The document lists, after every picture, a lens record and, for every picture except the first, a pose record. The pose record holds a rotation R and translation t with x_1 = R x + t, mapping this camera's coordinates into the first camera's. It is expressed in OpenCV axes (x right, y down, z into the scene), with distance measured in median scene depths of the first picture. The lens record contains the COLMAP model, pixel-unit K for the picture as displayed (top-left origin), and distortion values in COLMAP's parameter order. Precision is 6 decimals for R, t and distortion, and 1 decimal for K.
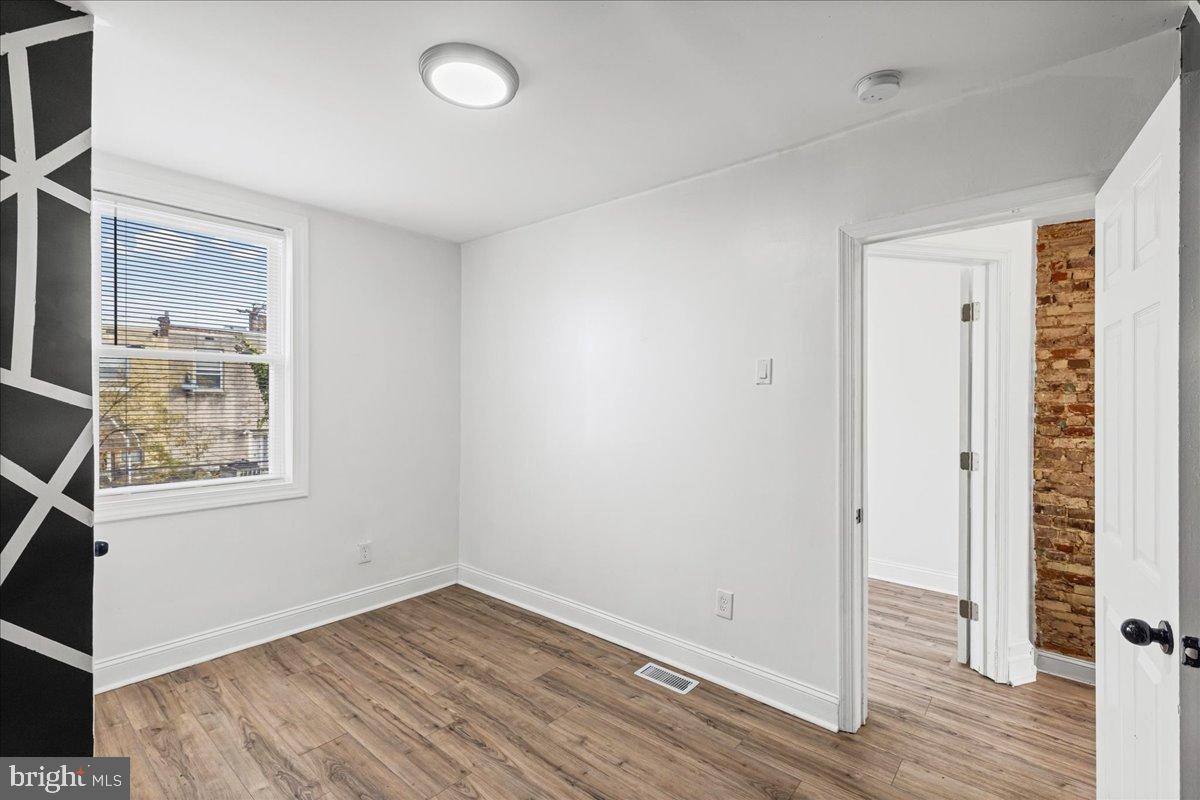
lens RADIAL K [[535.0, 0, 603.5], [0, 535.0, 394.0], [0, 0, 1]] dist [0.002397, 0.000045]
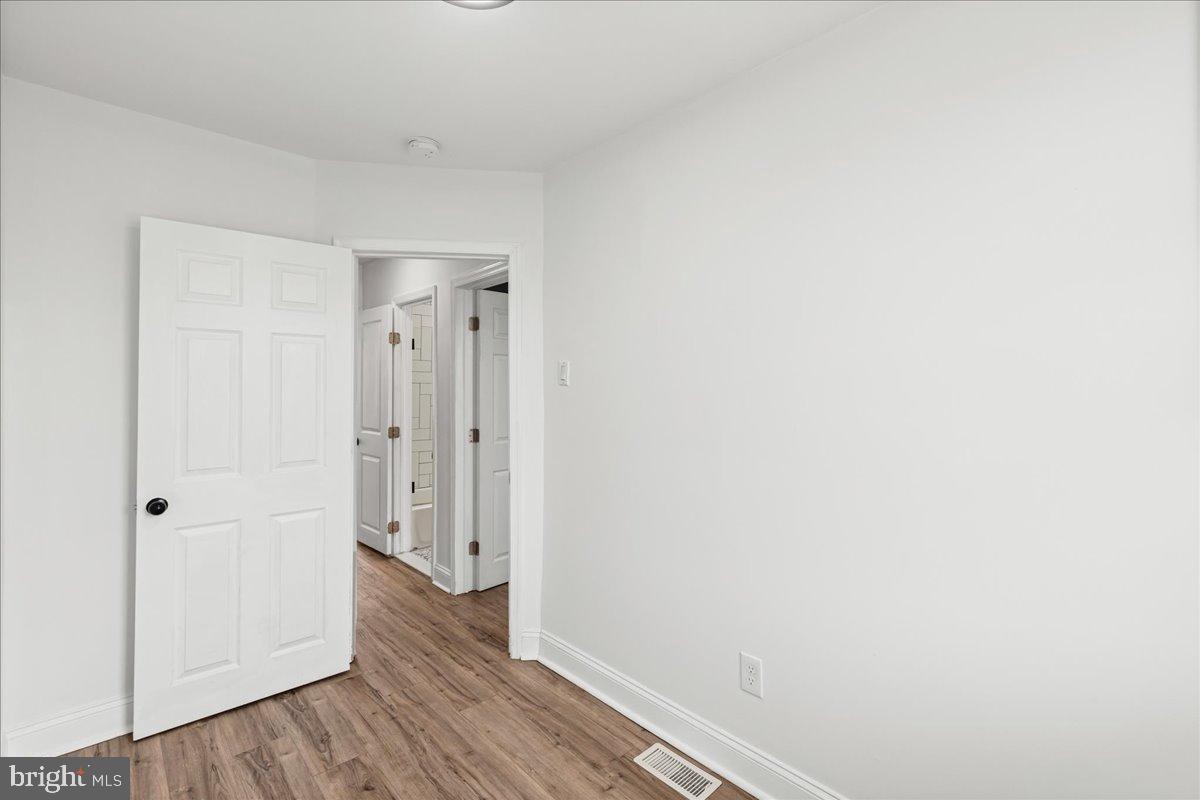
lens RADIAL K [[535.0, 0, 603.5], [0, 535.0, 394.0], [0, 0, 1]] dist [0.002397, 0.000045]
pose [[-0.991693, -0.006315, 0.128474, 0.107460], [-0.004298, 0.999863, 0.015971, 0.009551], [-0.128557, 0.015286, -0.991584, 1.728476]]
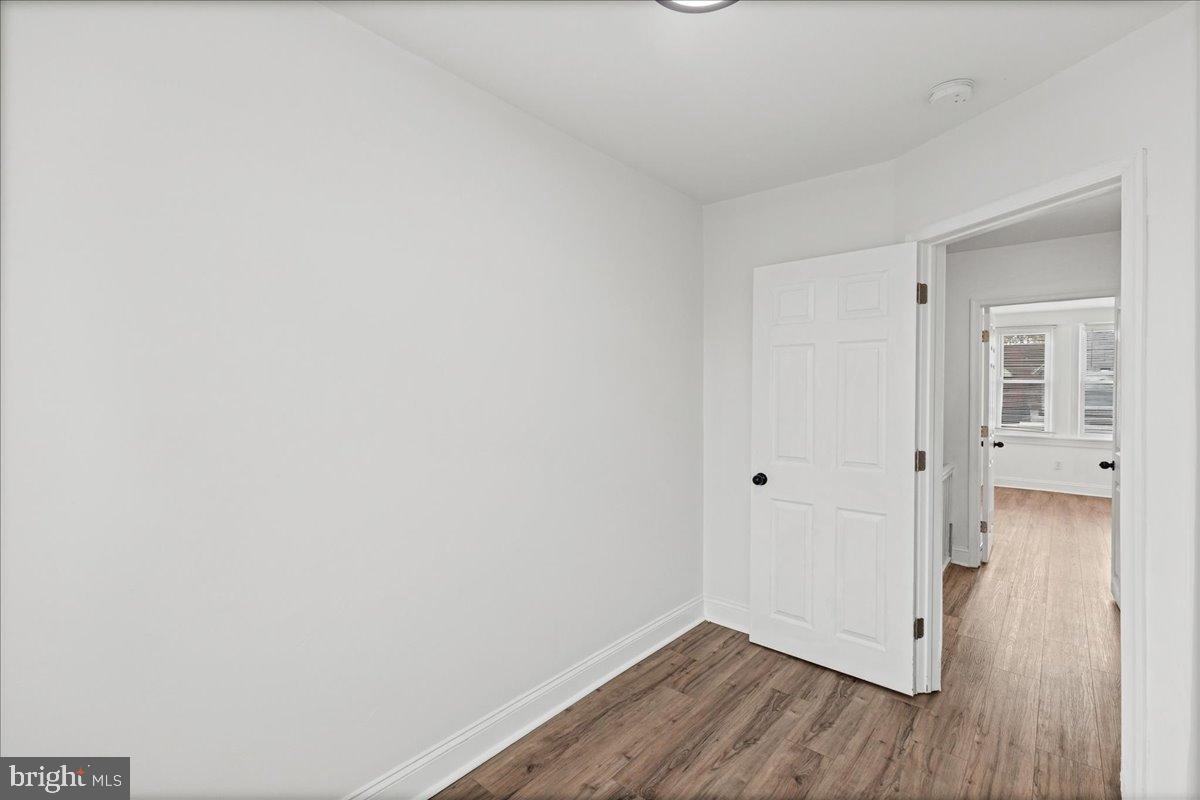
lens RADIAL K [[529.3, 0, 600.0], [0, 529.3, 400.0], [0, 0, 1]] dist [0.001027, 0.000005]
pose [[0.010899, -0.016874, 0.999798, -0.167232], [-0.000089, 0.999858, 0.016876, 0.012971], [-0.999941, -0.000273, 0.010896, 1.392053]]
